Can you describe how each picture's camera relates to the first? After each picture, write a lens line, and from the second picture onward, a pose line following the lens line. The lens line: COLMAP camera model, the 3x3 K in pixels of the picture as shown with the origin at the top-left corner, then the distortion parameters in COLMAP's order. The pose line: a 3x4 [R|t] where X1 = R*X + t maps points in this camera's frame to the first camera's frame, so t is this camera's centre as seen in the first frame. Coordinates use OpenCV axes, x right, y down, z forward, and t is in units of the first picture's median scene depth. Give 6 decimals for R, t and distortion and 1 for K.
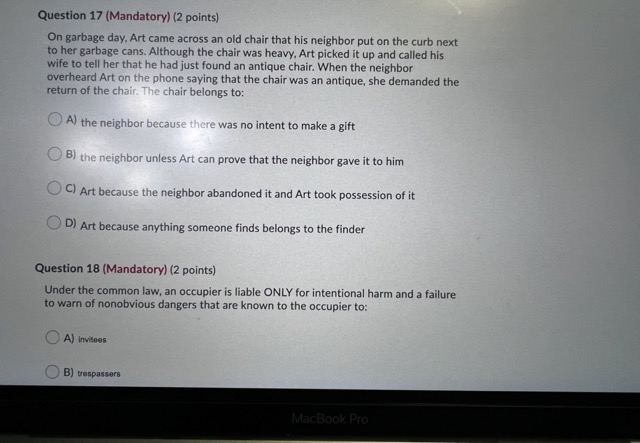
lens RADIAL K [[490.8, 0, 320.0], [0, 490.8, 221.5], [0, 0, 1]] dist [-0.002350, -0.002445]
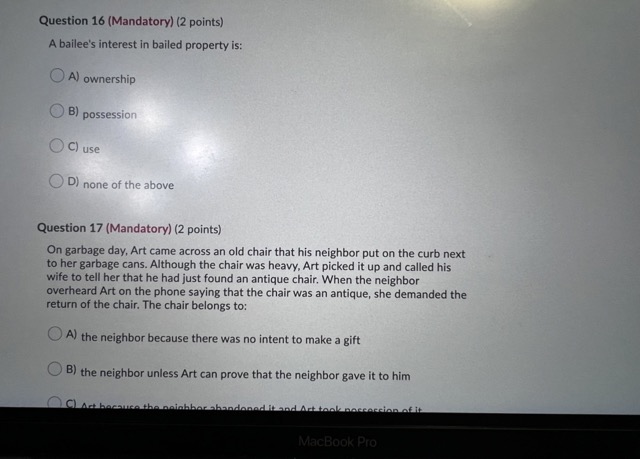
lens RADIAL K [[501.6, 0, 322.8], [0, 501.6, 228.5], [0, 0, 1]] dist [0.003169, -0.005555]
pose [[0.999962, -0.002675, -0.008337, 0.005515], [0.002663, 0.999995, -0.001433, -0.415699], [0.008340, 0.001411, 0.999964, -0.001525]]
